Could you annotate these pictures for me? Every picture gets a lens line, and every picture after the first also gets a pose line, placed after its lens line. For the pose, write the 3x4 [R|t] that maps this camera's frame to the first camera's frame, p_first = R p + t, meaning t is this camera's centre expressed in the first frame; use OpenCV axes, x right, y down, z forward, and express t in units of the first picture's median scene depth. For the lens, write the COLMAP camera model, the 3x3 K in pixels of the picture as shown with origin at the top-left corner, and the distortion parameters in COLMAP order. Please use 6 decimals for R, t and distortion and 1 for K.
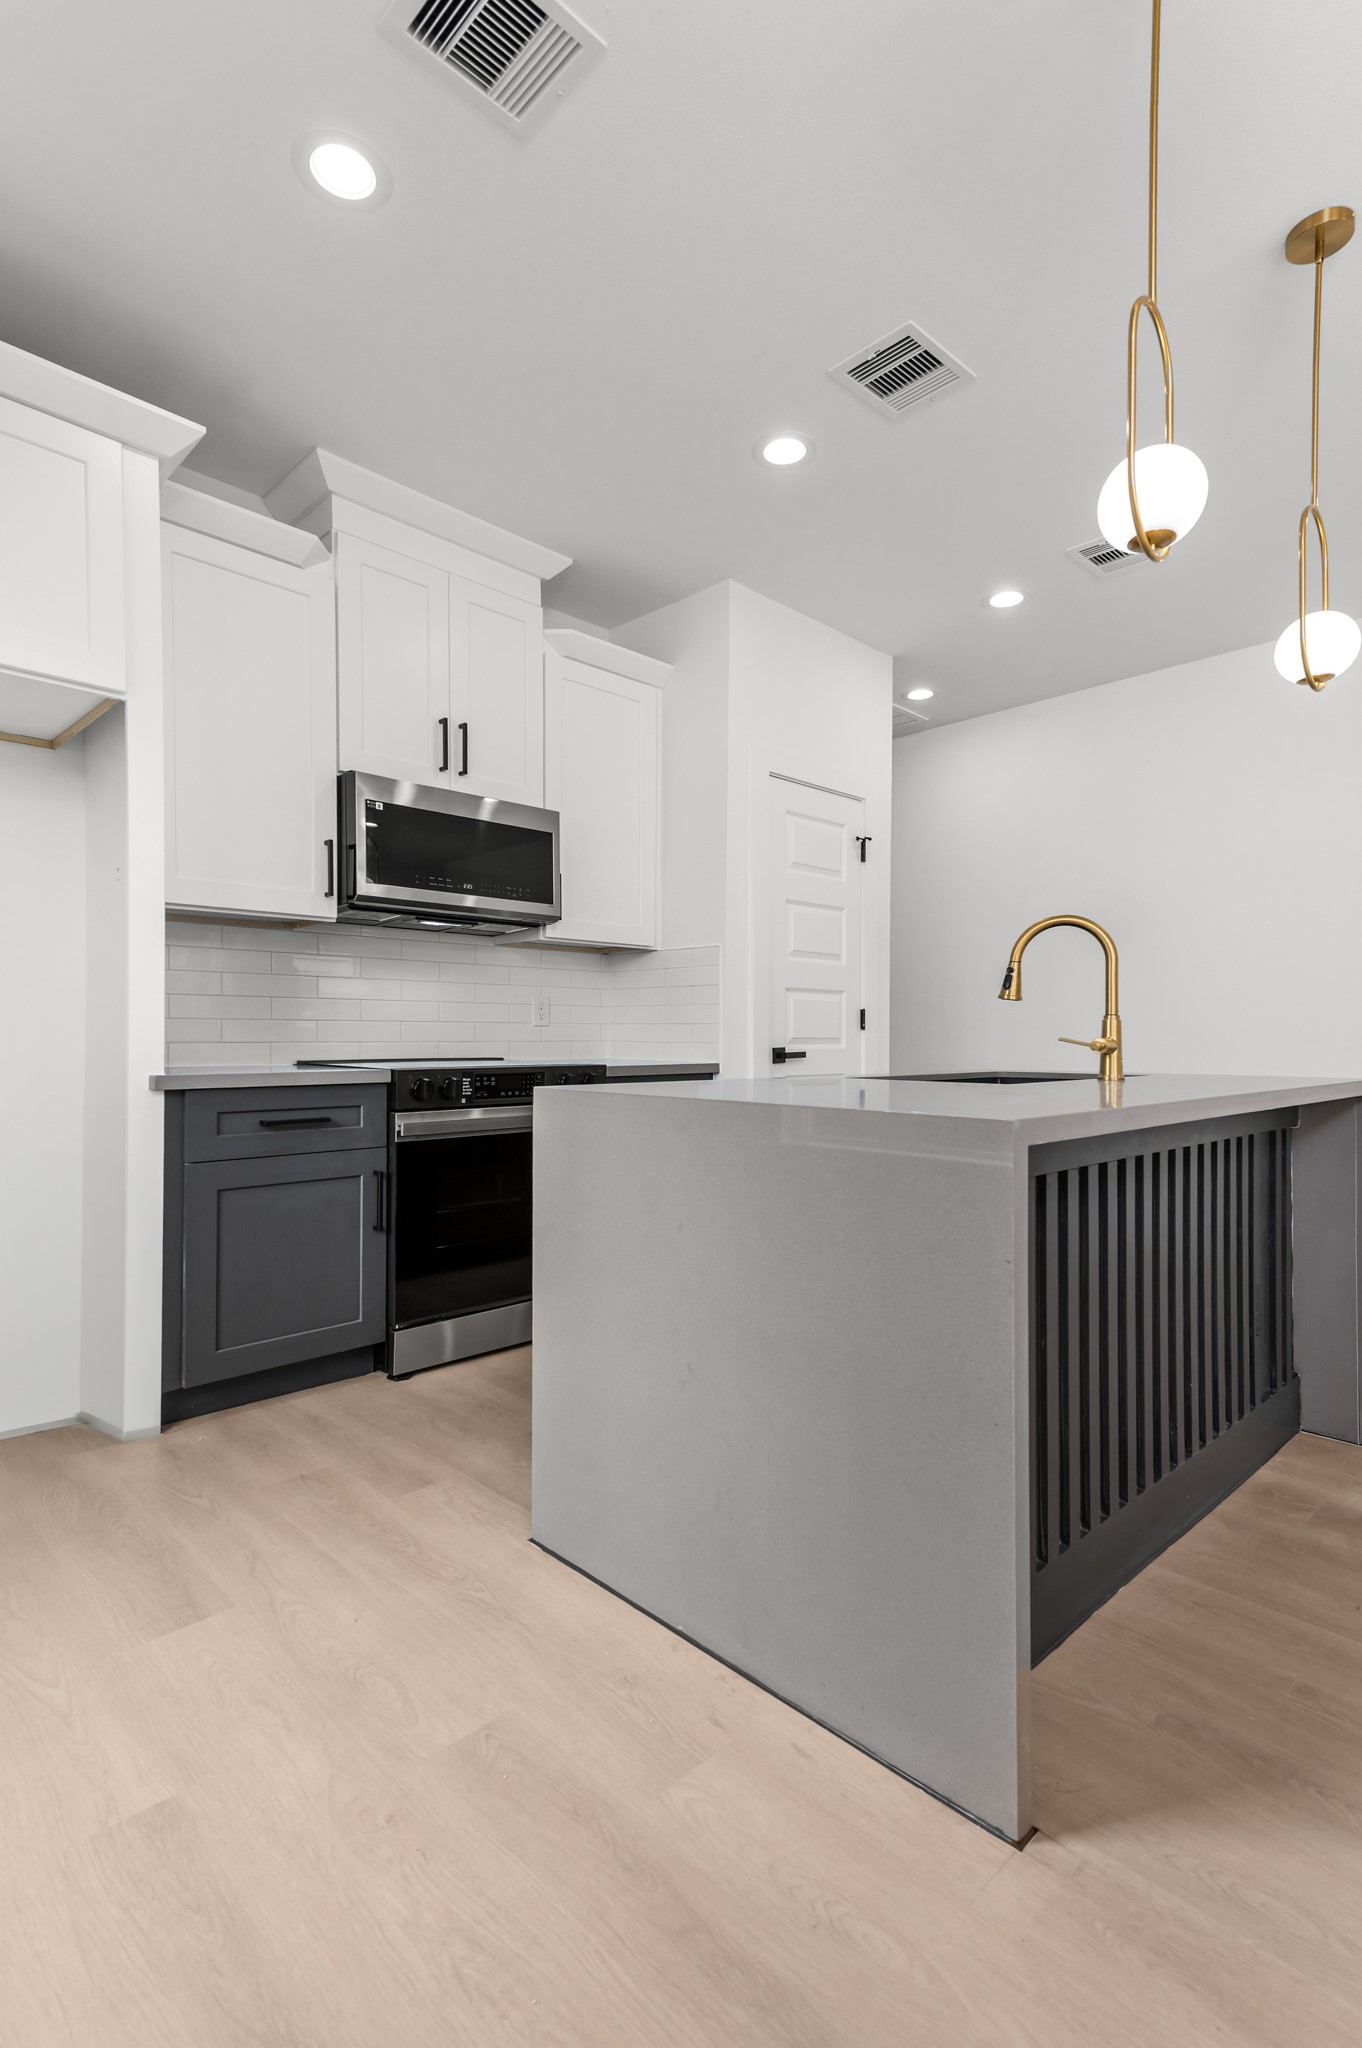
lens RADIAL K [[978.2, 0, 696.8], [0, 978.2, 1041.5], [0, 0, 1]] dist [0.028909, -0.000070]
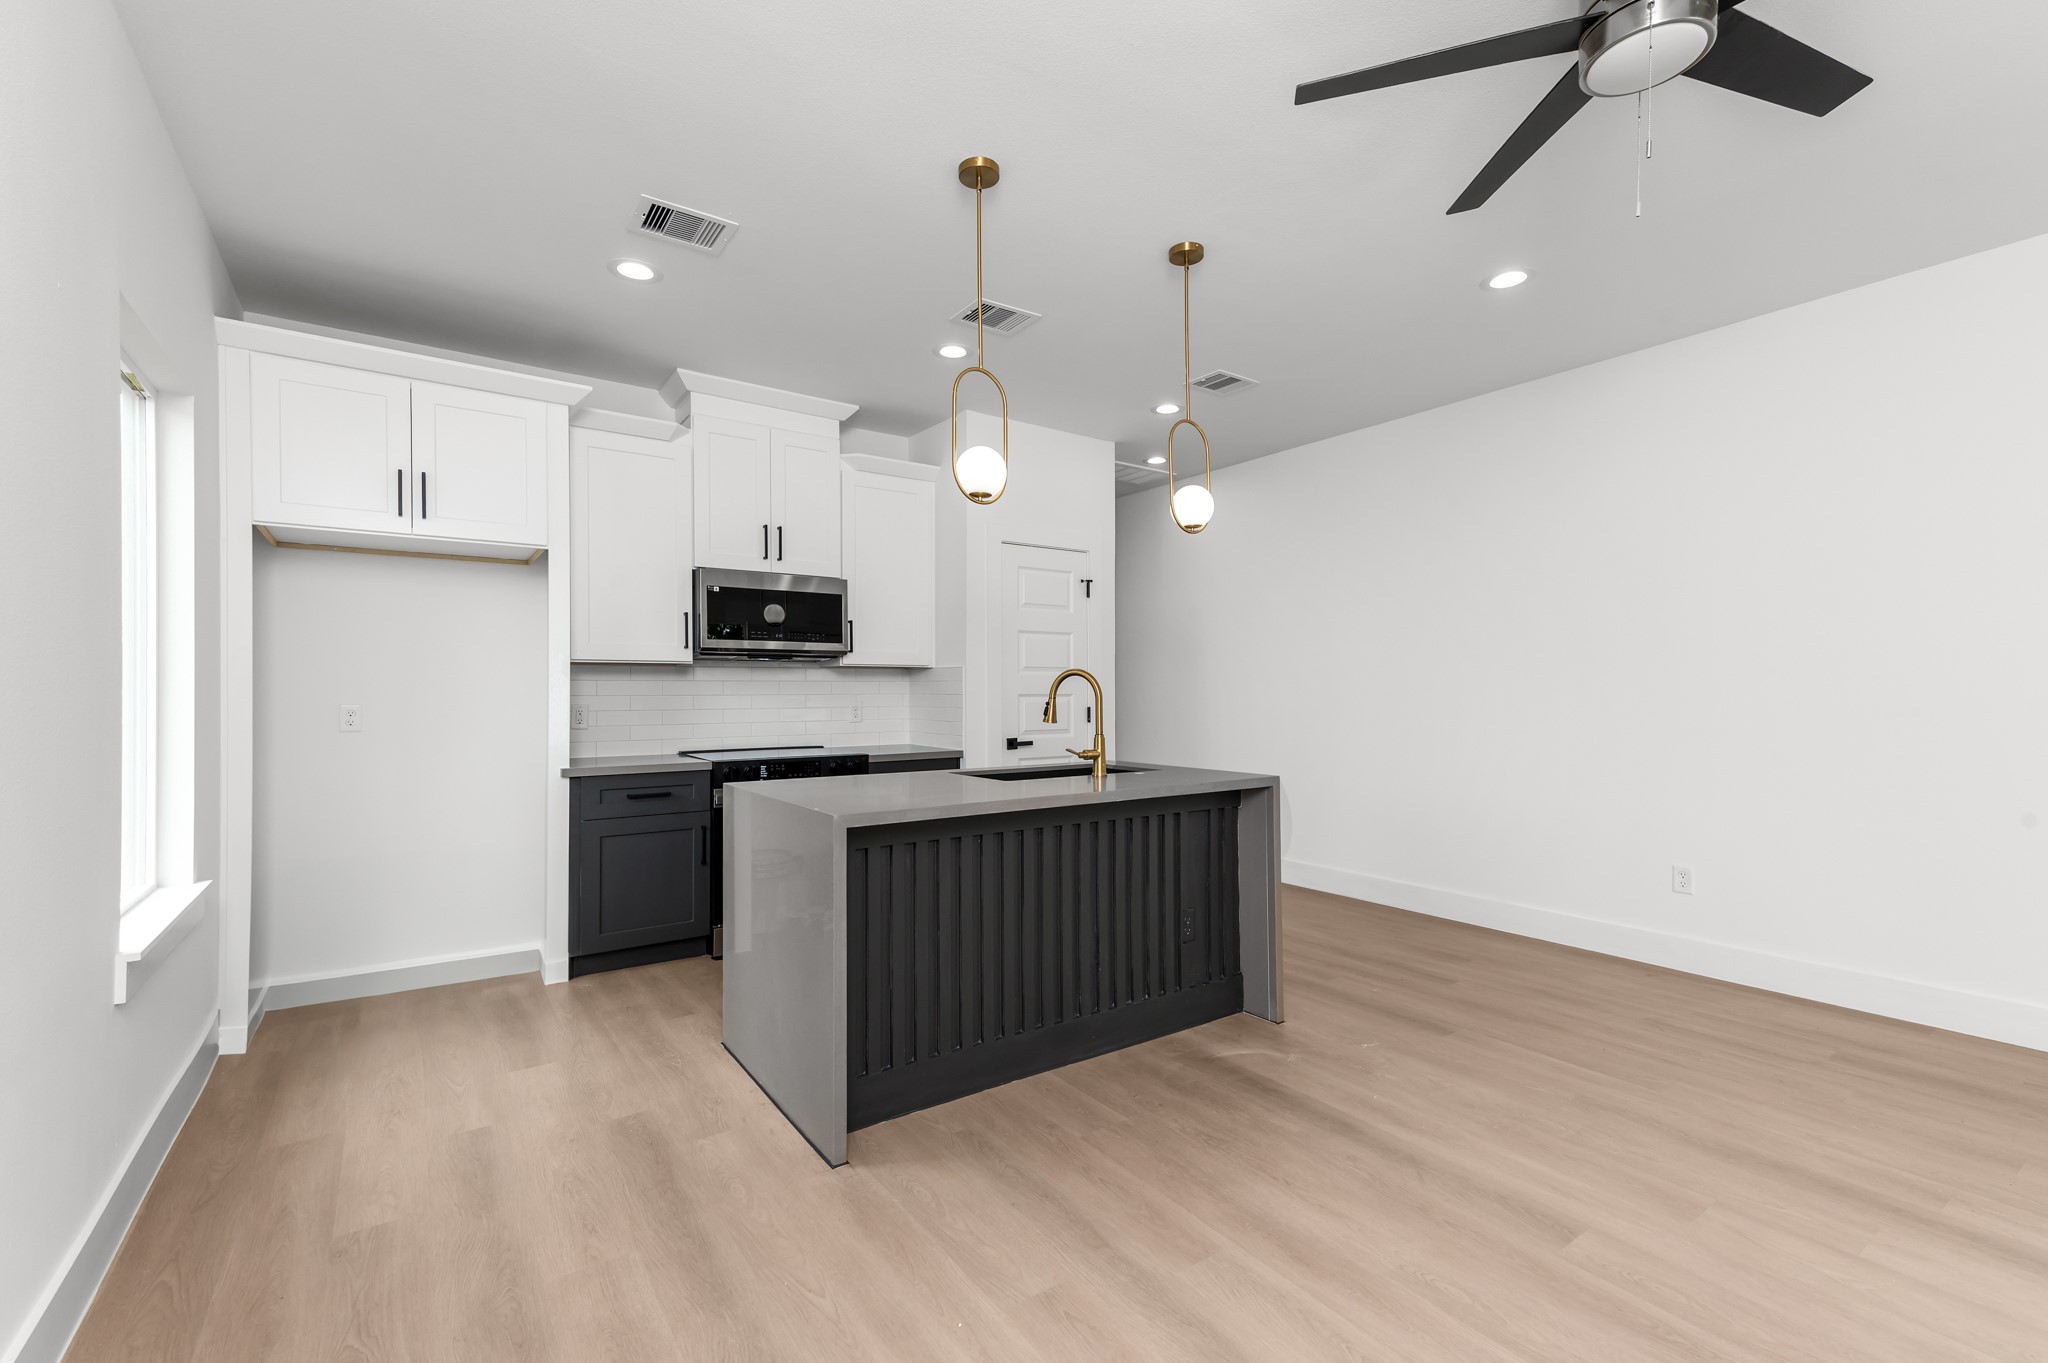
lens RADIAL K [[892.0, 0, 1024.0], [0, 892.0, 681.5], [0, 0, 1]] dist [0.018572, 0.000128]
pose [[0.983588, -0.013348, -0.179937, 0.439248], [0.010389, 0.999795, -0.017374, -0.069099], [0.180132, 0.015220, 0.983525, -0.321788]]
